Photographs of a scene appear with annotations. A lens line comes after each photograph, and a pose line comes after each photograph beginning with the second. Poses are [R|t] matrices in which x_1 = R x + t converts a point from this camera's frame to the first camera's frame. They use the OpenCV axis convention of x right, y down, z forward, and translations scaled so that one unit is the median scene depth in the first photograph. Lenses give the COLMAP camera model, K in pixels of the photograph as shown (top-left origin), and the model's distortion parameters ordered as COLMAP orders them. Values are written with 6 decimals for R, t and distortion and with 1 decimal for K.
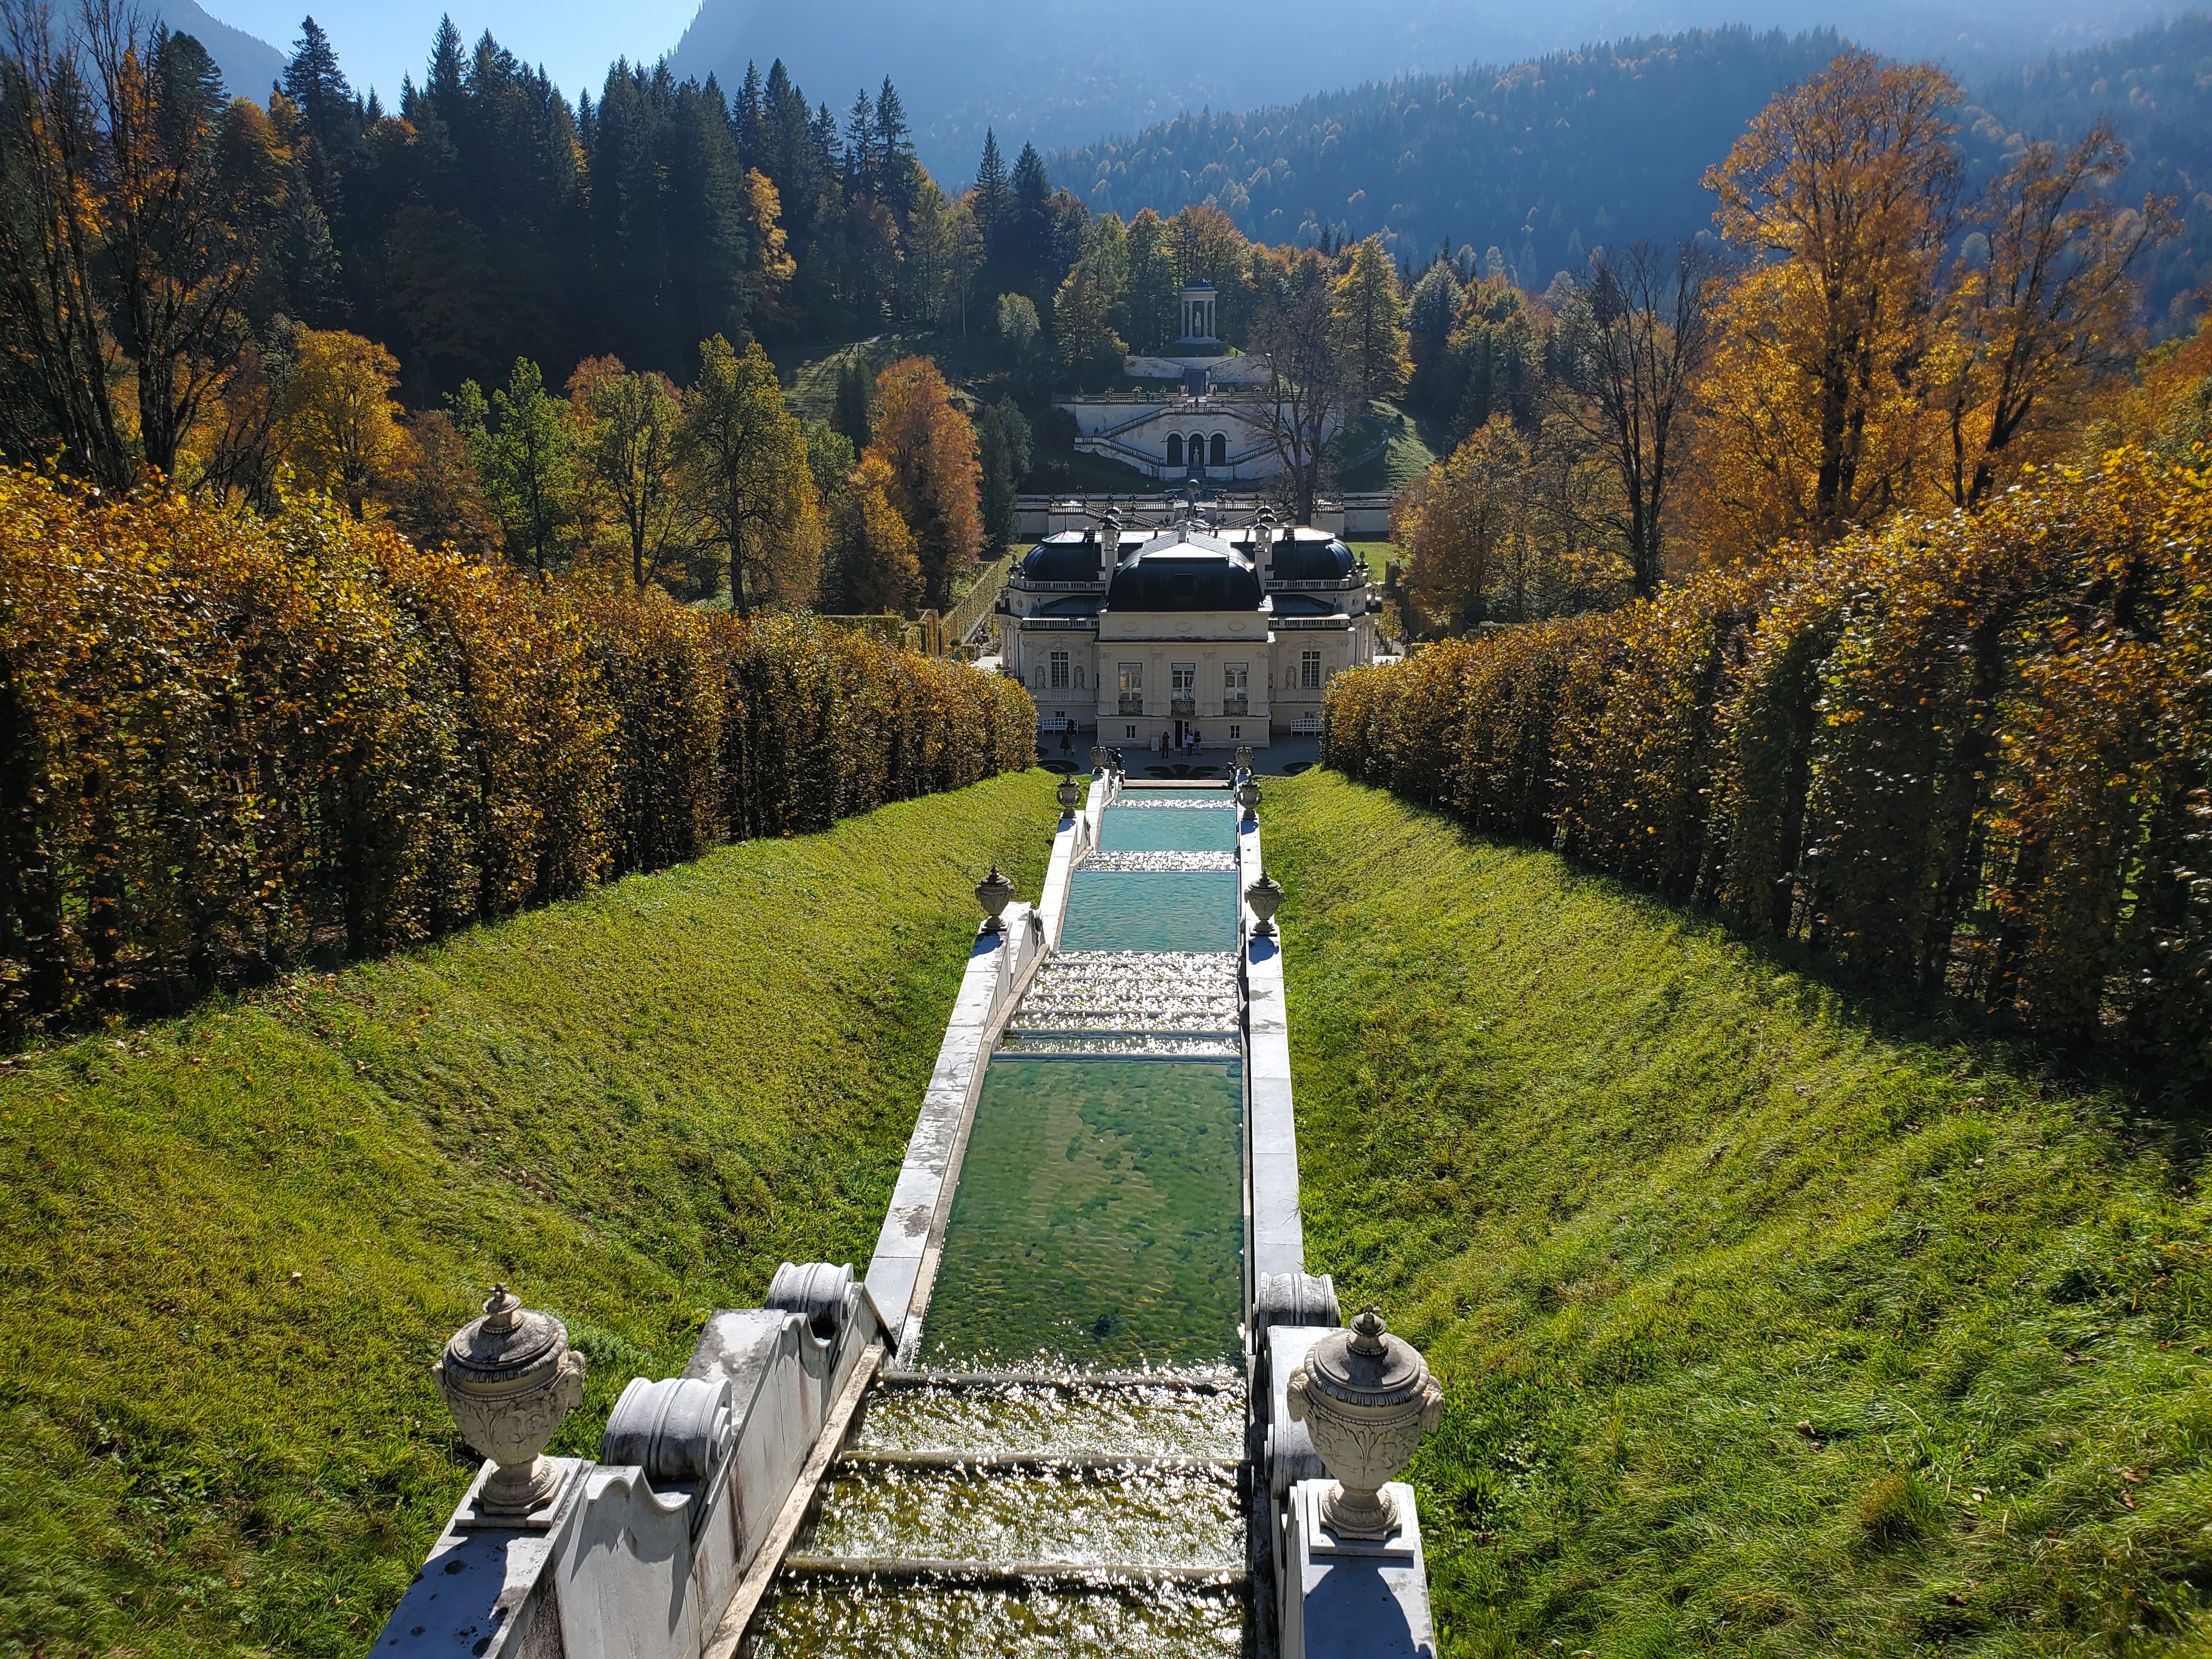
lens RADIAL K [[1811.2, 0, 1106.0], [0, 1811.2, 829.5], [0, 0, 1]] dist [0.015648, -0.006416]
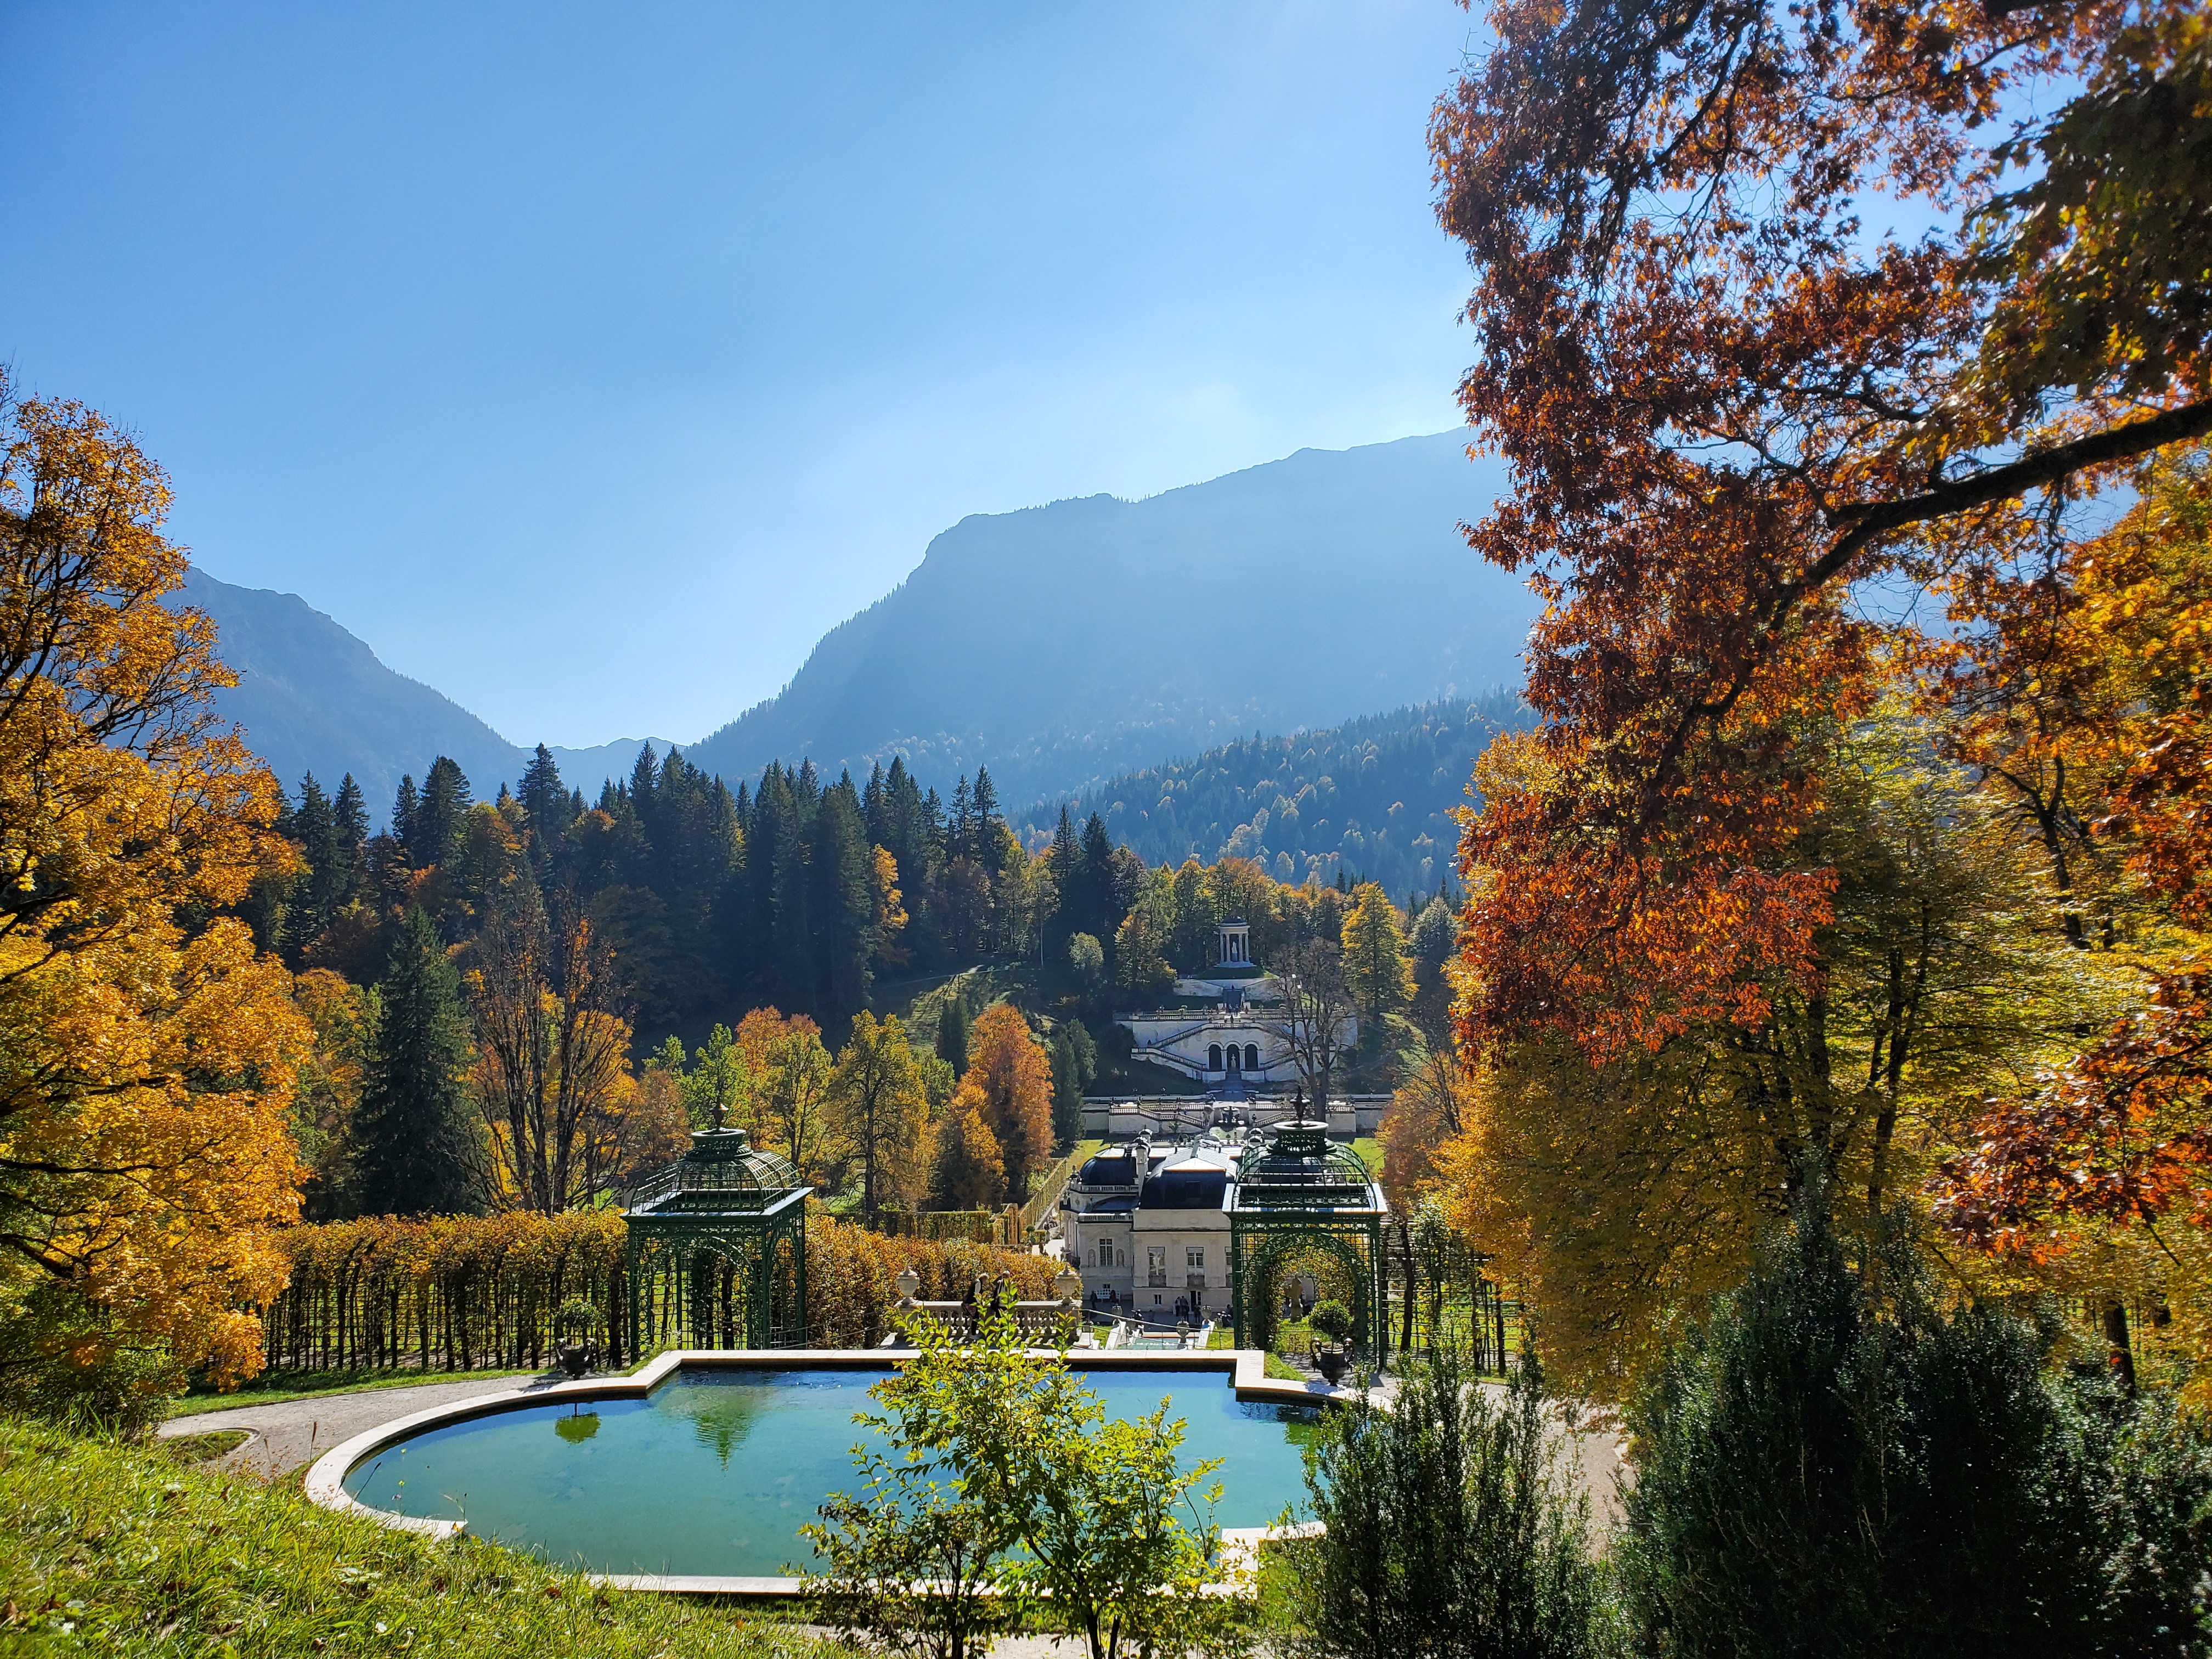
lens RADIAL K [[2070.6, 0, 1106.0], [0, 2070.6, 829.5], [0, 0, 1]] dist [0.252844, -0.004219]
pose [[0.998725, -0.016006, -0.047885, 0.041679], [0.002309, 0.961905, -0.273374, 0.027663], [0.050436, 0.272915, 0.960715, -0.458191]]
